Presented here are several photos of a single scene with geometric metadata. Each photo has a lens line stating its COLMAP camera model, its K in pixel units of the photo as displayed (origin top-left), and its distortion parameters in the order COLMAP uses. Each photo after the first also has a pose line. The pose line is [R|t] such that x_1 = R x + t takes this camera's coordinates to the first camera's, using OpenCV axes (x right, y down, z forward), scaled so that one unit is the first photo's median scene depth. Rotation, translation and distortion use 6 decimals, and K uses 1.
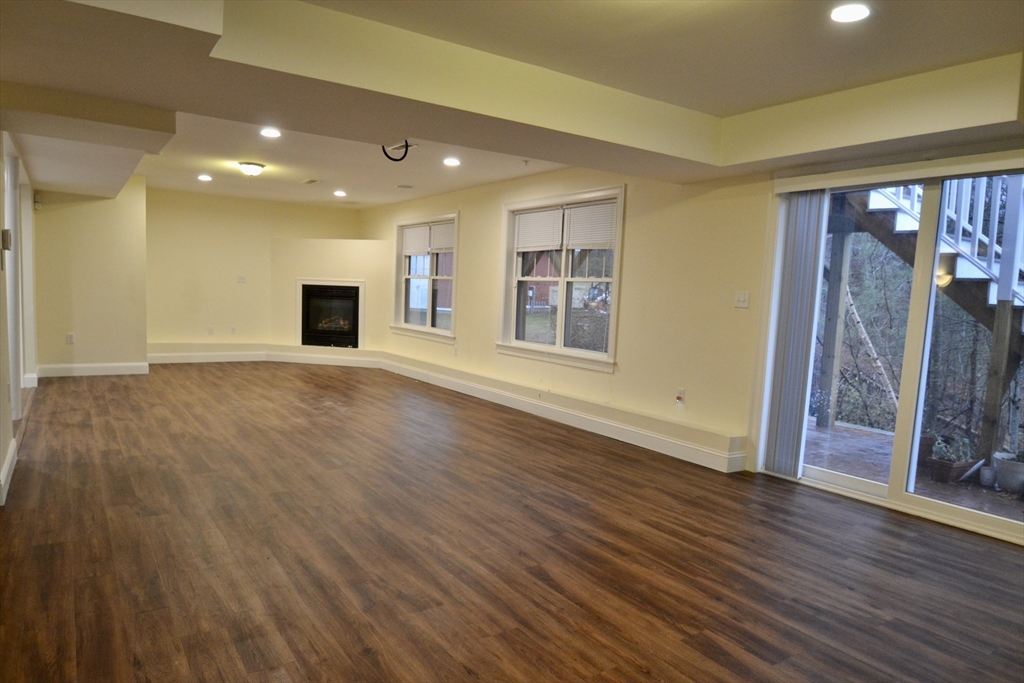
lens RADIAL K [[656.8, 0, 508.7], [0, 656.8, 345.3], [0, 0, 1]] dist [-0.030646, -0.004477]
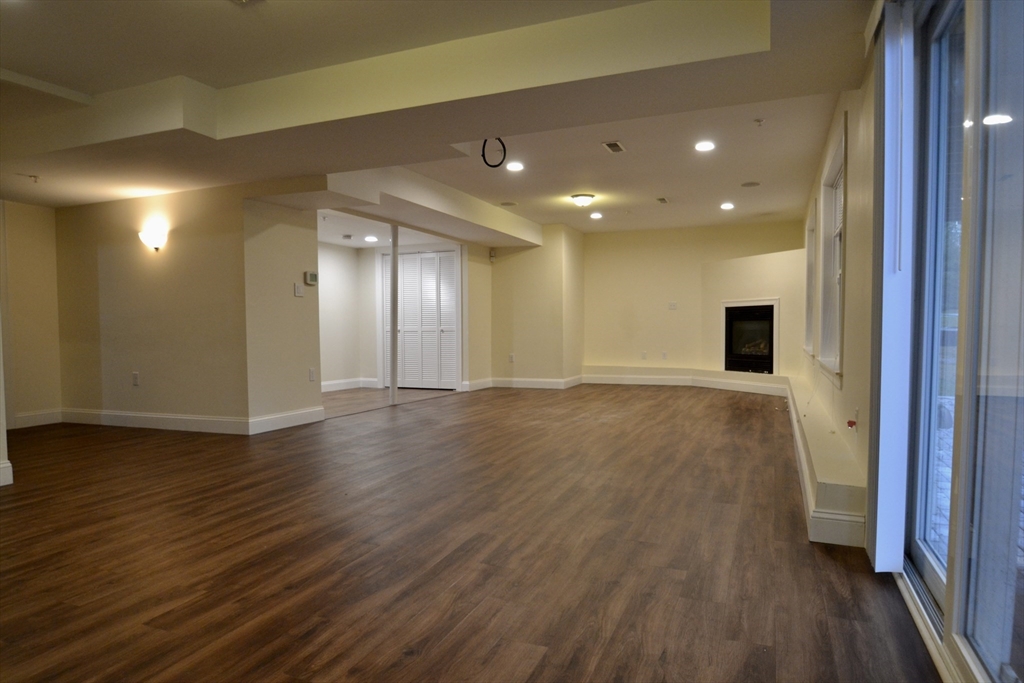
lens RADIAL K [[656.8, 0, 483.6], [0, 656.8, 361.6], [0, 0, 1]] dist [-0.030646, -0.004477]
pose [[0.534244, -0.002665, -0.845326, 0.383327], [-0.037802, 0.998919, -0.027041, 0.032462], [0.844485, 0.046401, 0.533565, 0.236781]]
